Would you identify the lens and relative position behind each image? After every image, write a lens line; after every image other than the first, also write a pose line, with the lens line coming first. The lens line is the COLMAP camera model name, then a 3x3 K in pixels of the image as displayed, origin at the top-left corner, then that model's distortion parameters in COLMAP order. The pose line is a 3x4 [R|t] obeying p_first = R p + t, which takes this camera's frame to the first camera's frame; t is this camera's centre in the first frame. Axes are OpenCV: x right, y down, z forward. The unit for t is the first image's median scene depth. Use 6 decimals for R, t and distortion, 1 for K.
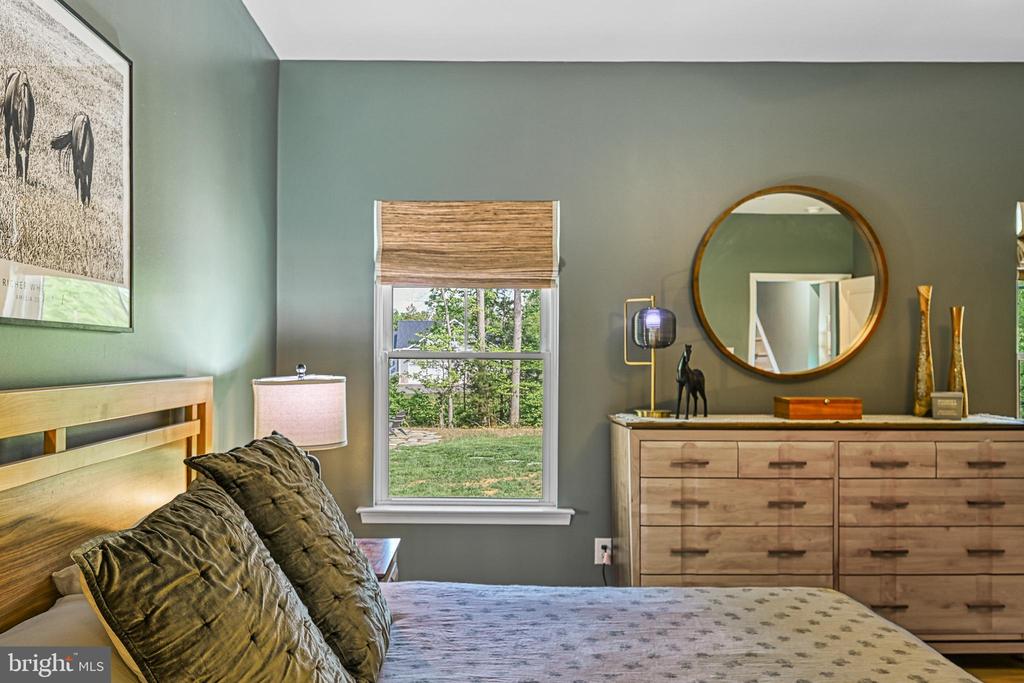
lens RADIAL K [[848.0, 0, 512.0], [0, 848.0, 341.5], [0, 0, 1]] dist [0.009448, 0.000401]
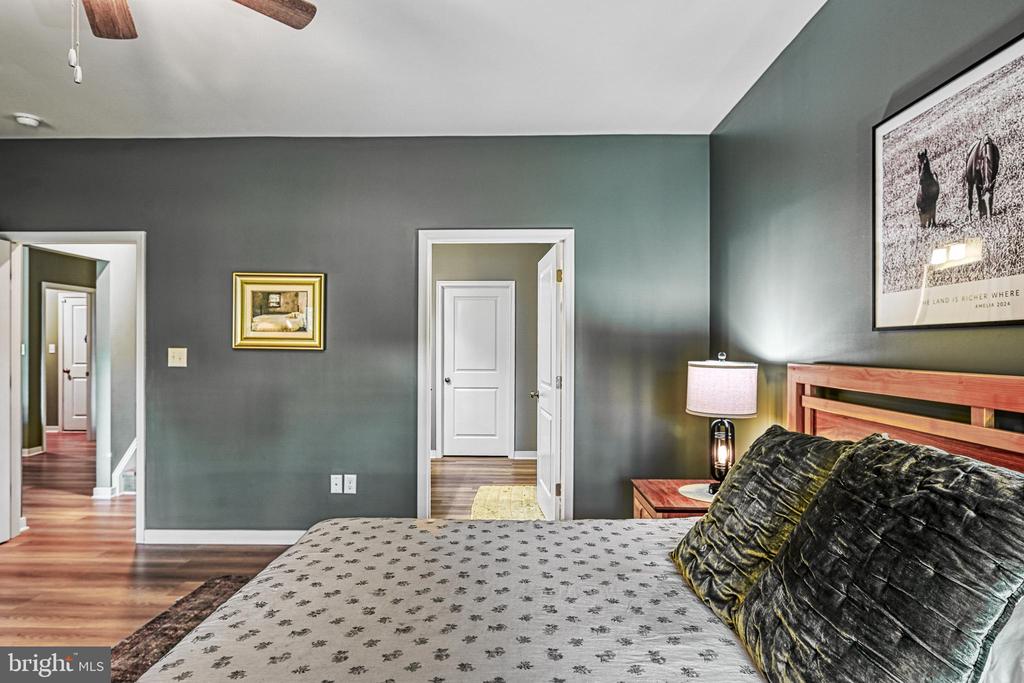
lens RADIAL K [[564.6, 0, 541.2], [0, 564.6, 345.4], [0, 0, 1]] dist [0.000988, 0.000146]
pose [[-0.999851, 0.004499, 0.016649, 0.048721], [0.004239, 0.999869, -0.015642, 0.010067], [-0.016718, -0.015569, -0.999739, 0.873169]]
